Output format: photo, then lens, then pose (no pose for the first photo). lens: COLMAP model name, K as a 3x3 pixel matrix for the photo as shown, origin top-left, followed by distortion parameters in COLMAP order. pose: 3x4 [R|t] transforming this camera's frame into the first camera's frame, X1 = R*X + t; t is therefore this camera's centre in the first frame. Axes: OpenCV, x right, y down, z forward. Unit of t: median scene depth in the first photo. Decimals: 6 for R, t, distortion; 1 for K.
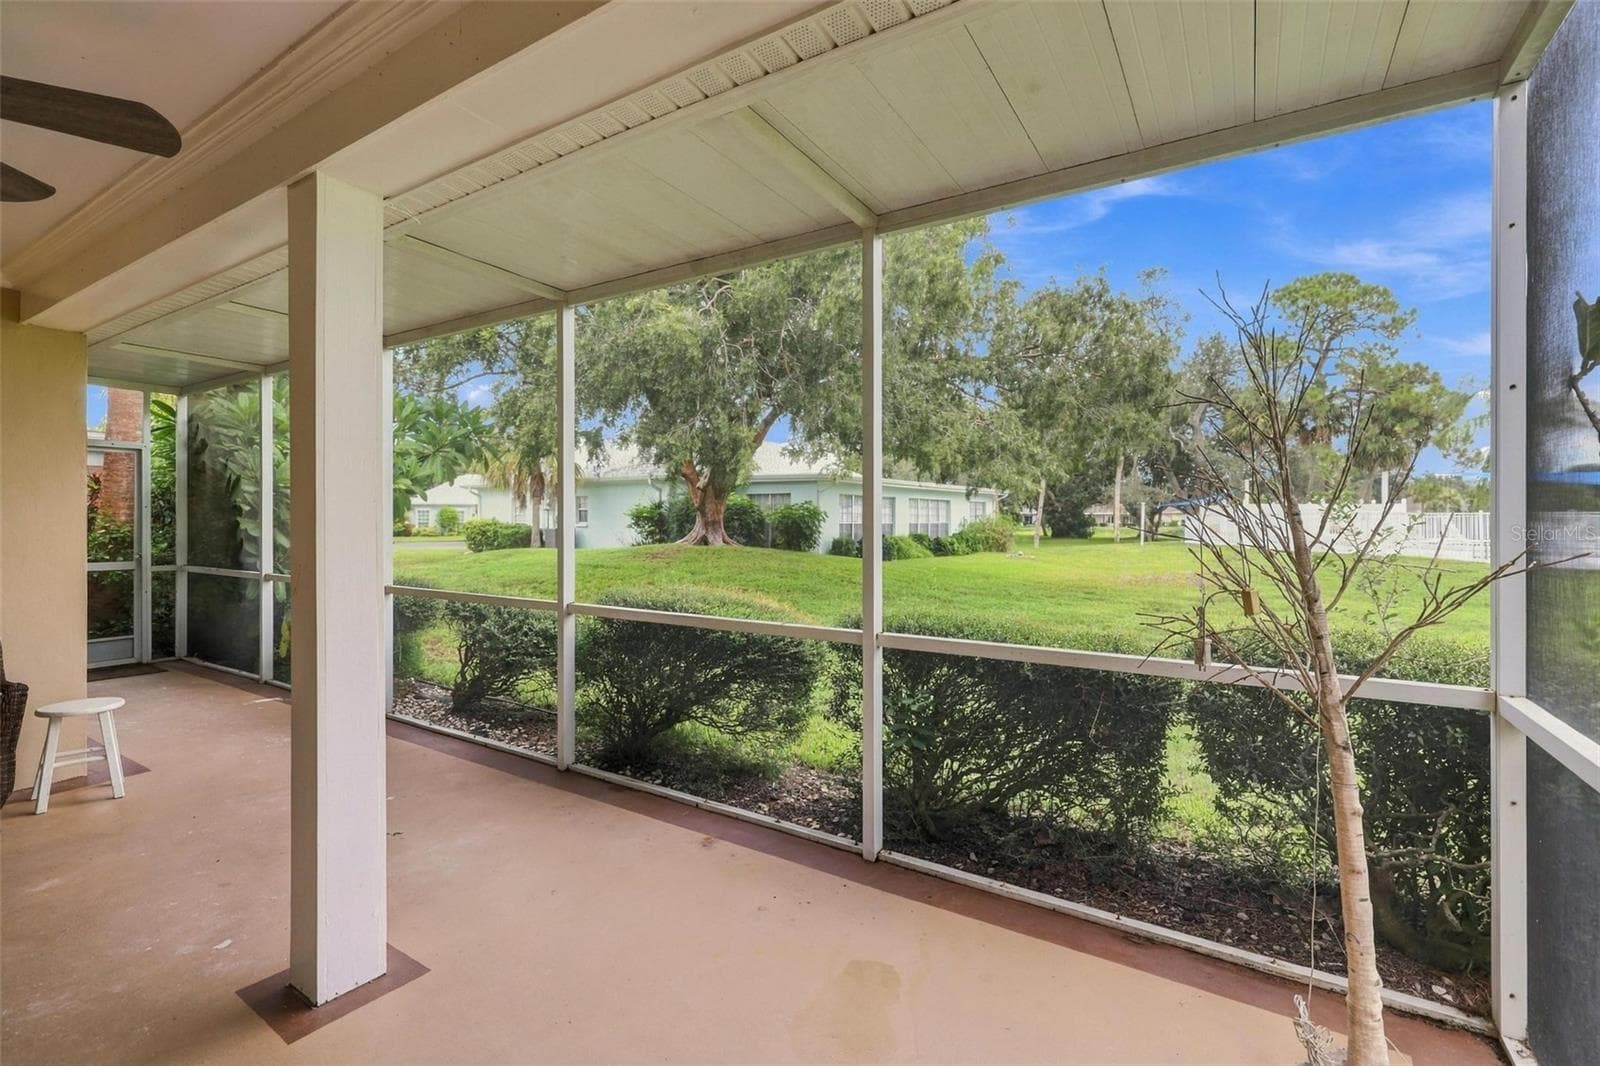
lens RADIAL K [[702.7, 0, 804.6], [0, 702.7, 526.0], [0, 0, 1]] dist [0.004713, 0.001090]
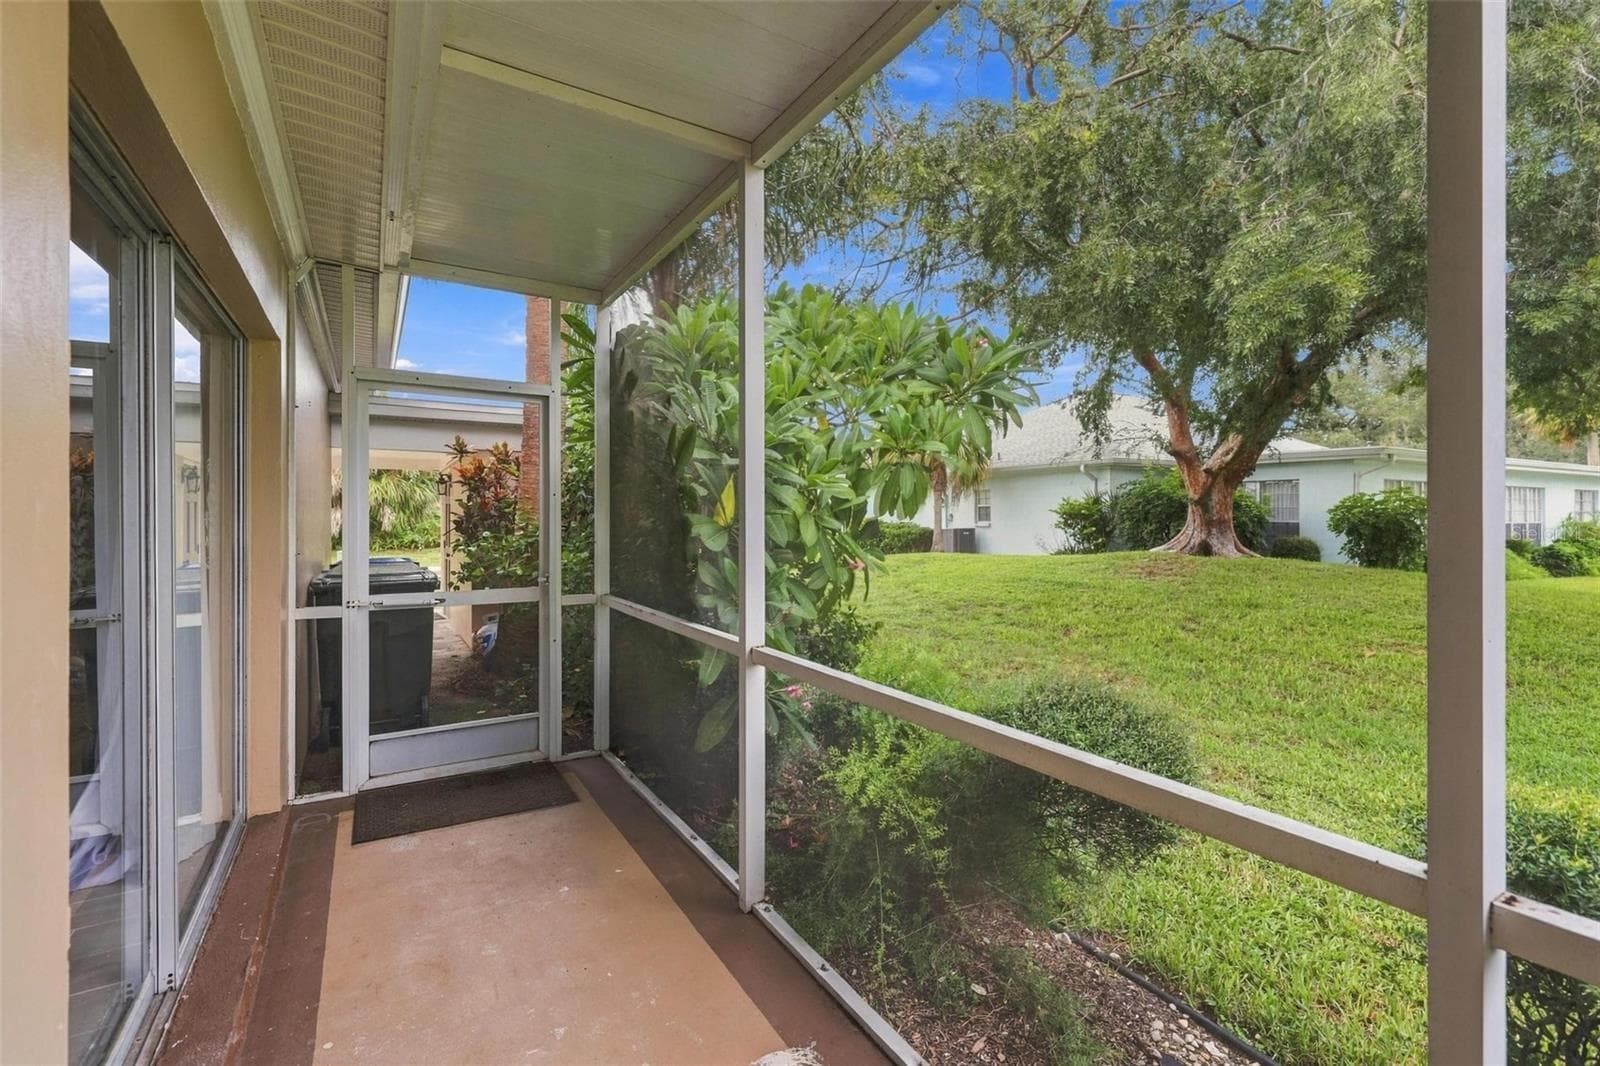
lens RADIAL K [[702.7, 0, 798.1], [0, 702.7, 525.8], [0, 0, 1]] dist [0.004713, 0.001090]
pose [[0.896151, 0.003318, -0.443736, -0.470181], [-0.002860, 0.999994, 0.001700, -0.003127], [0.443739, -0.000254, 0.896156, 0.541387]]
